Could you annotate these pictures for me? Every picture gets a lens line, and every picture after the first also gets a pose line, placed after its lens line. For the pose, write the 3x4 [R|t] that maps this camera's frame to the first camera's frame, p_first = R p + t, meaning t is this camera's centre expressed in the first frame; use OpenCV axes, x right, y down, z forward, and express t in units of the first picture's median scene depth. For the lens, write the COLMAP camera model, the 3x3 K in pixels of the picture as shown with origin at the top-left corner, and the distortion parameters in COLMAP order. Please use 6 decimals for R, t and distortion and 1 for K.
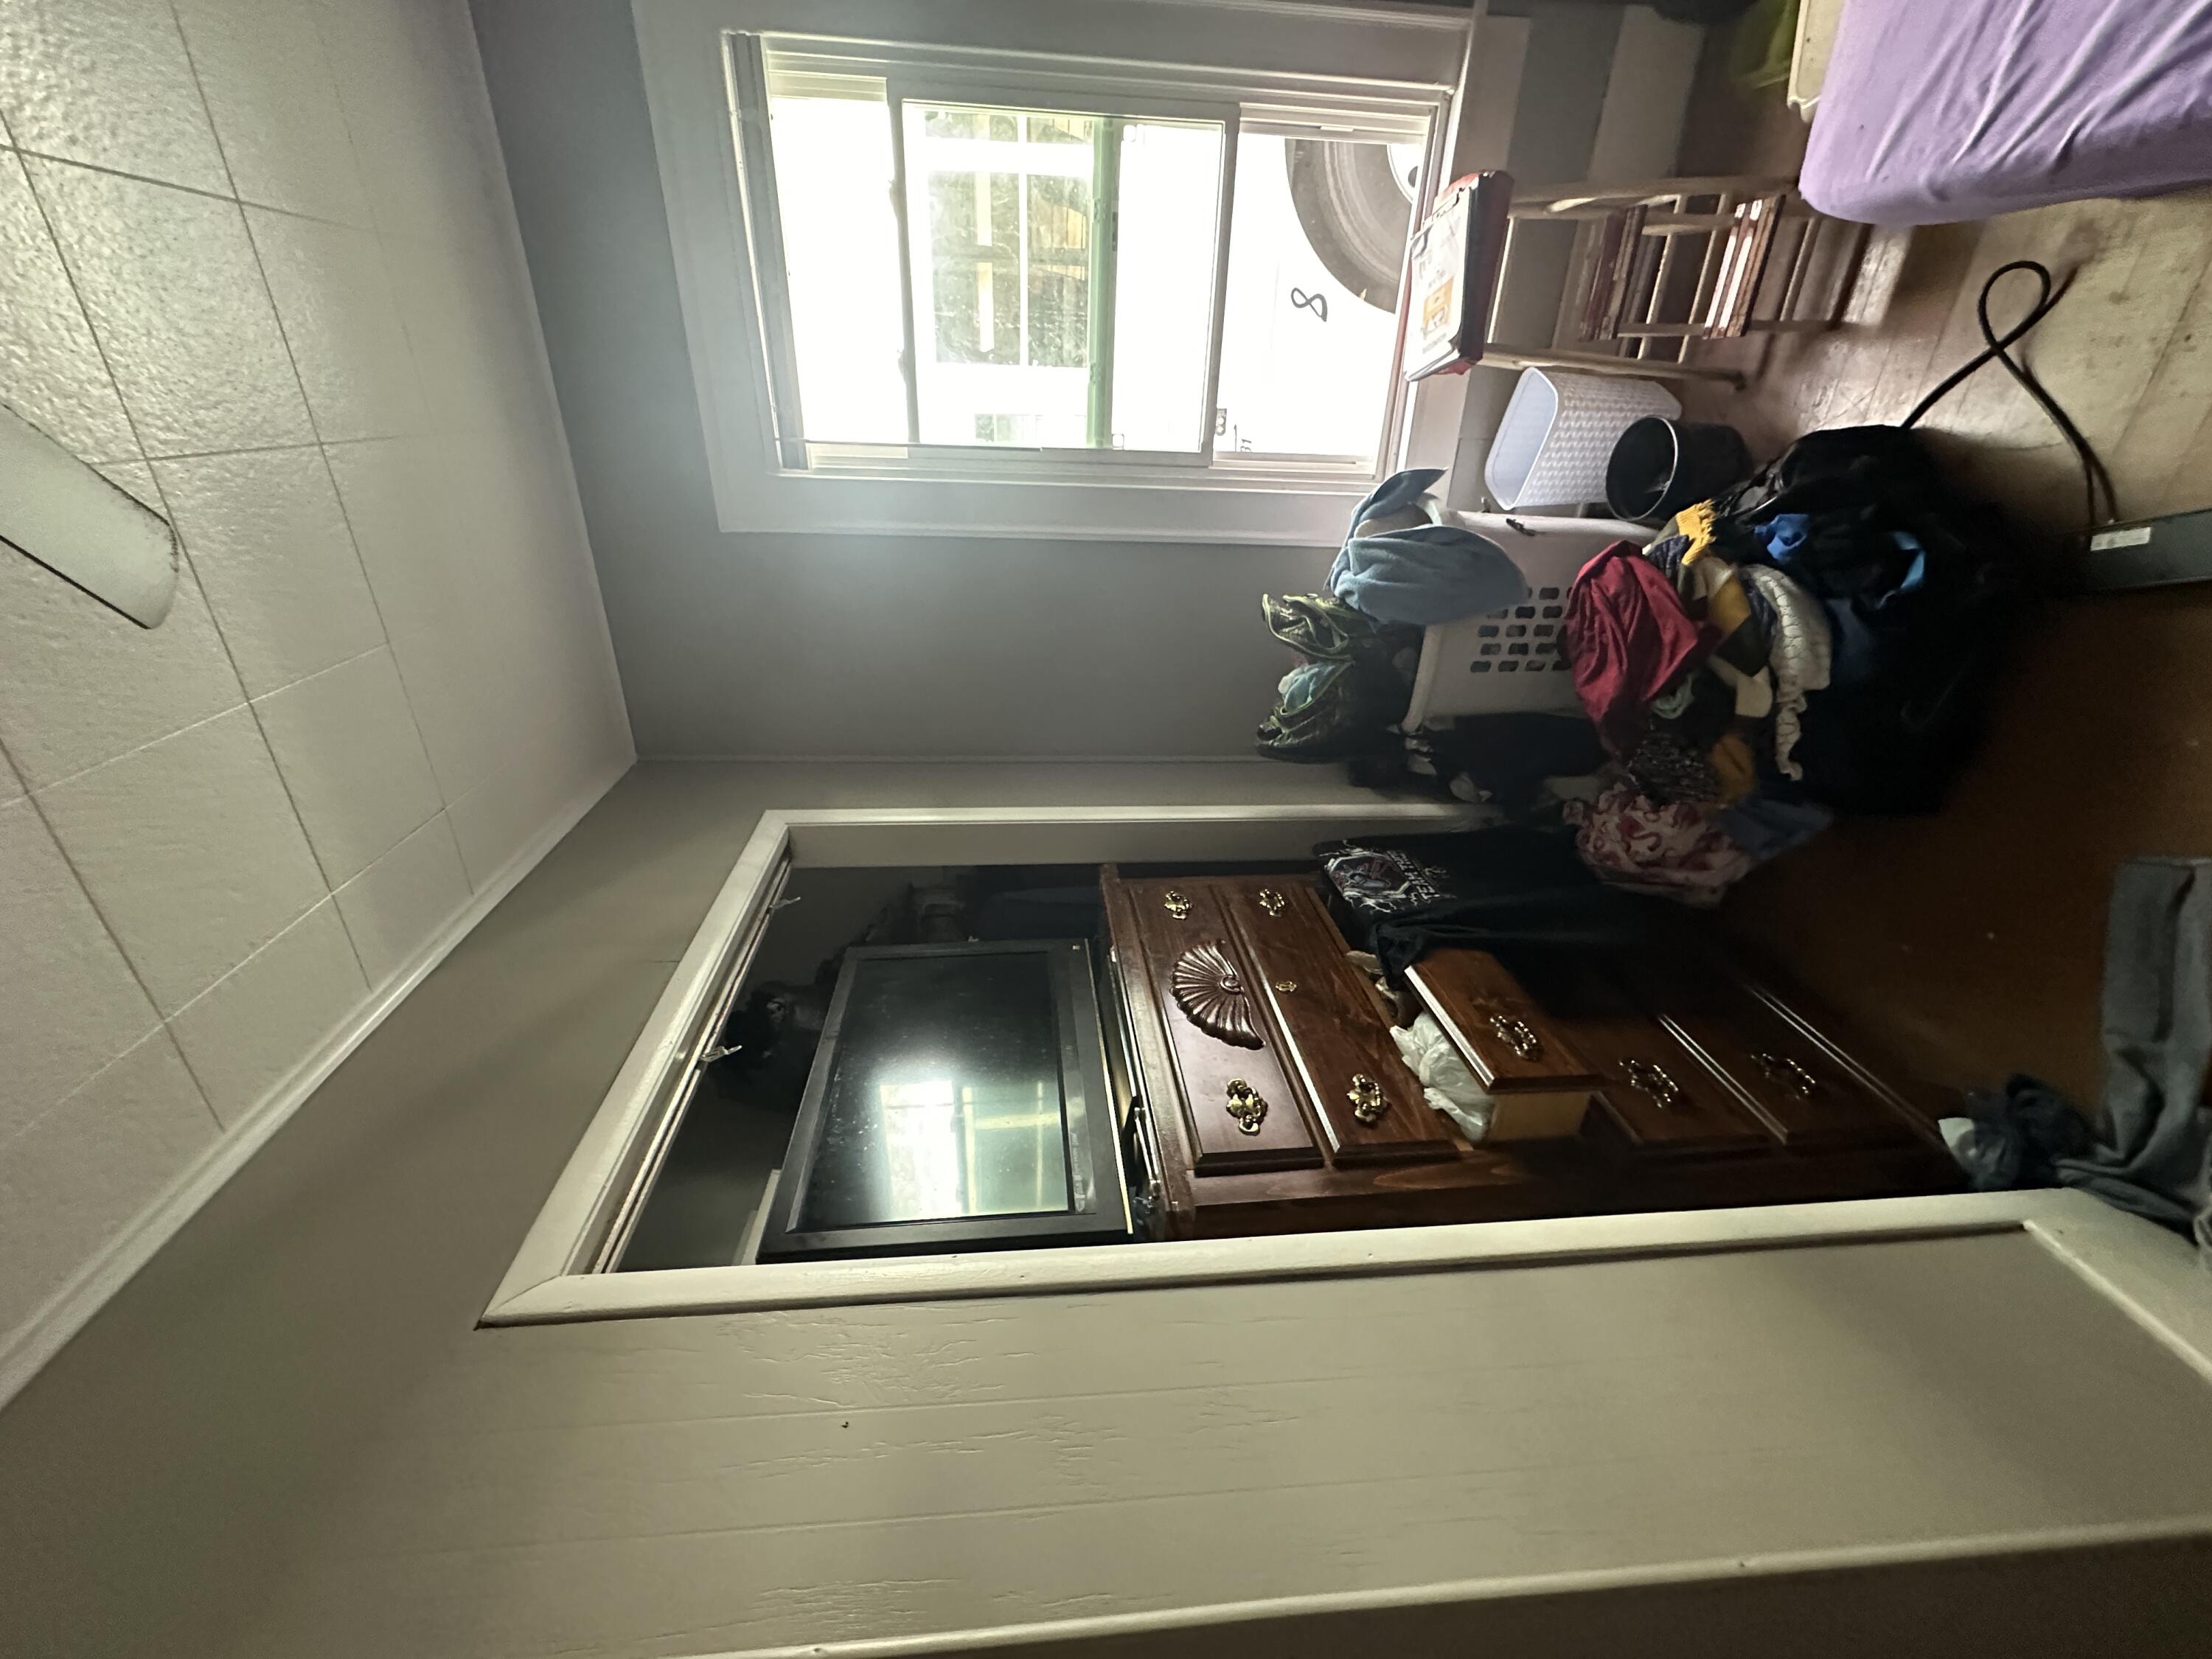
lens RADIAL K [[889.1, 0, 1101.2], [0, 889.1, 830.4], [0, 0, 1]] dist [-0.004734, 0.001742]
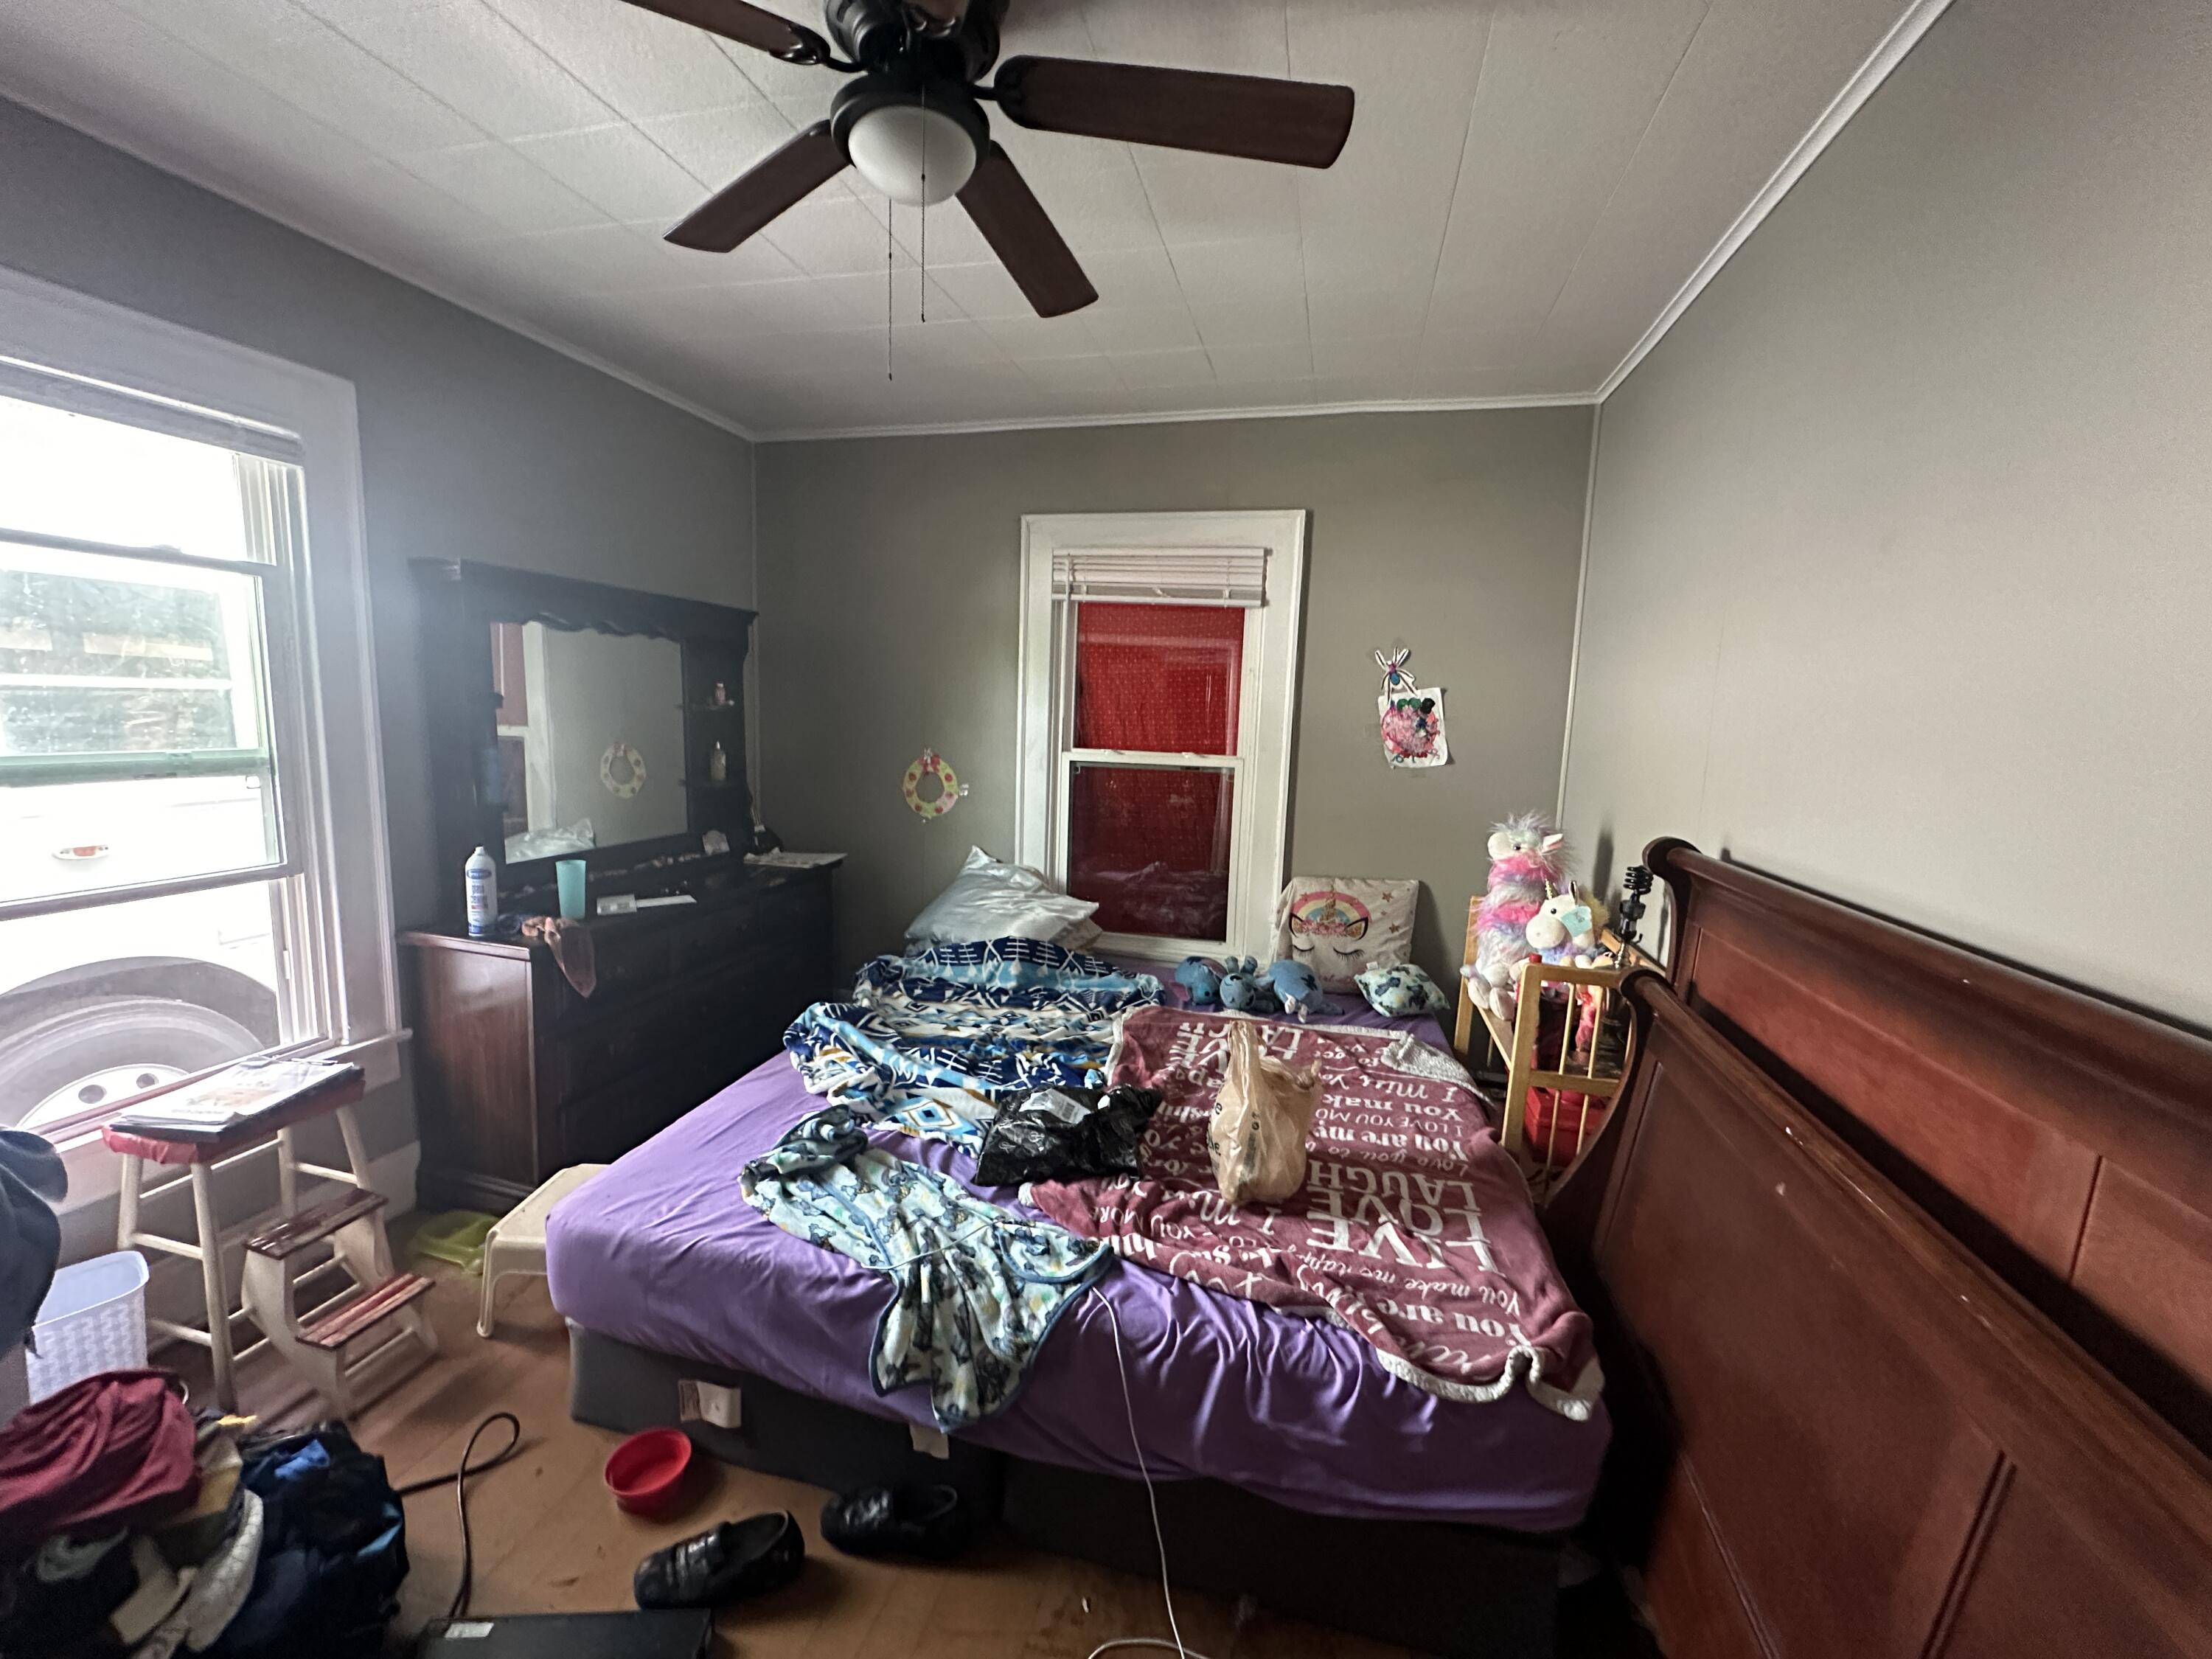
lens RADIAL K [[889.1, 0, 1107.6], [0, 889.1, 828.7], [0, 0, 1]] dist [-0.004734, 0.001742]
pose [[0.065820, 0.986512, 0.149876, -0.007777], [0.196742, 0.134423, -0.971197, 0.674827], [-0.978244, 0.093411, -0.185240, 0.240545]]
